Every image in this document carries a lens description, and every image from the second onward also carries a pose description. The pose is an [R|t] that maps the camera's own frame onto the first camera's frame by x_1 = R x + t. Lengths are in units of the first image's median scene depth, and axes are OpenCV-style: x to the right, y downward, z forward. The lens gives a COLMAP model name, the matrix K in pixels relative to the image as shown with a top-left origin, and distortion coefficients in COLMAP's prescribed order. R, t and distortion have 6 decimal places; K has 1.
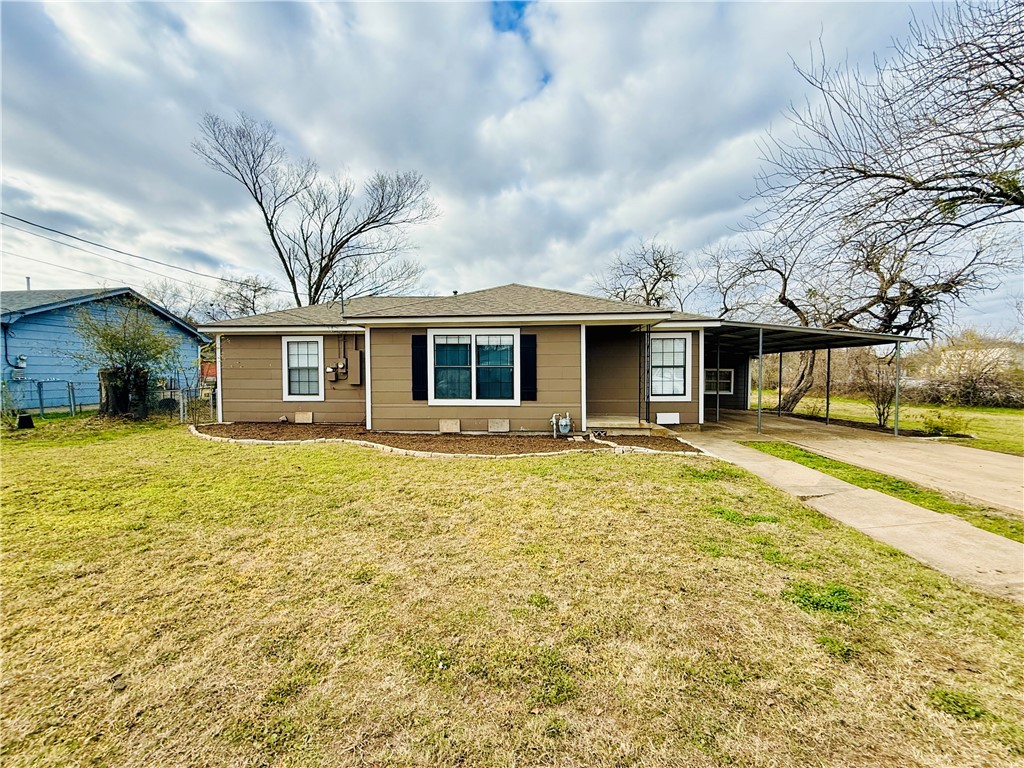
lens RADIAL K [[409.5, 0, 512.0], [0, 409.5, 384.0], [0, 0, 1]] dist [0.001694, 0.000174]
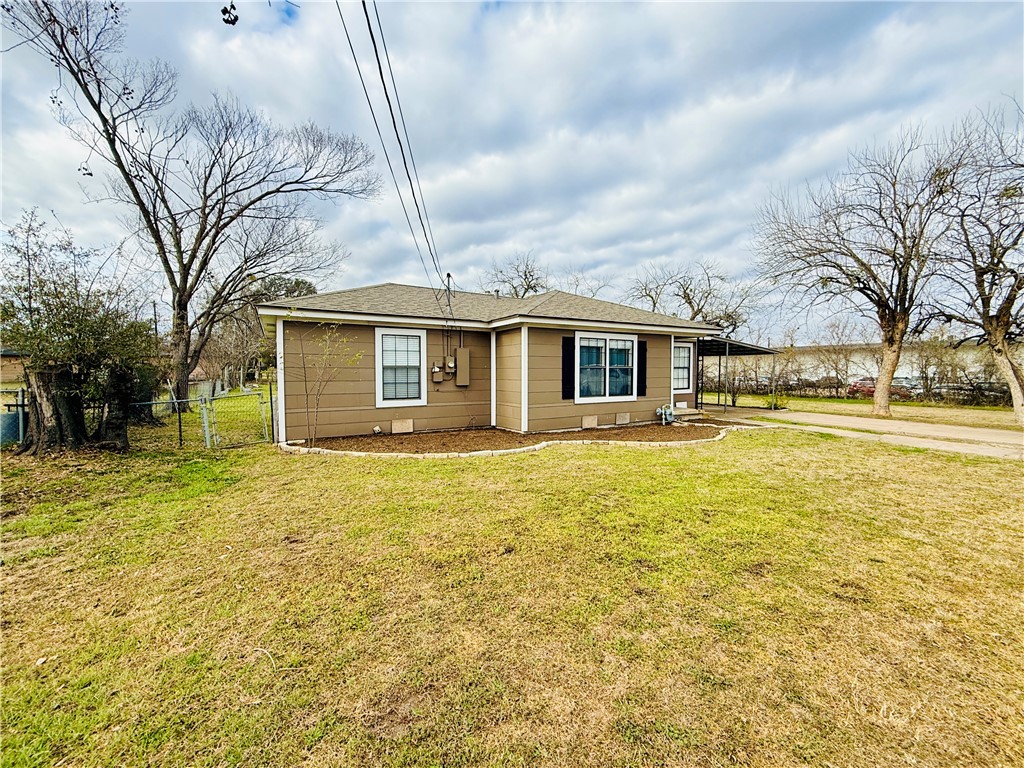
lens RADIAL K [[409.5, 0, 512.0], [0, 409.5, 384.0], [0, 0, 1]] dist [0.001694, 0.000174]
pose [[0.828005, -0.016726, 0.560471, -0.927409], [0.011655, 0.999852, 0.012619, -0.014178], [-0.560599, -0.003916, 0.828078, 0.216283]]
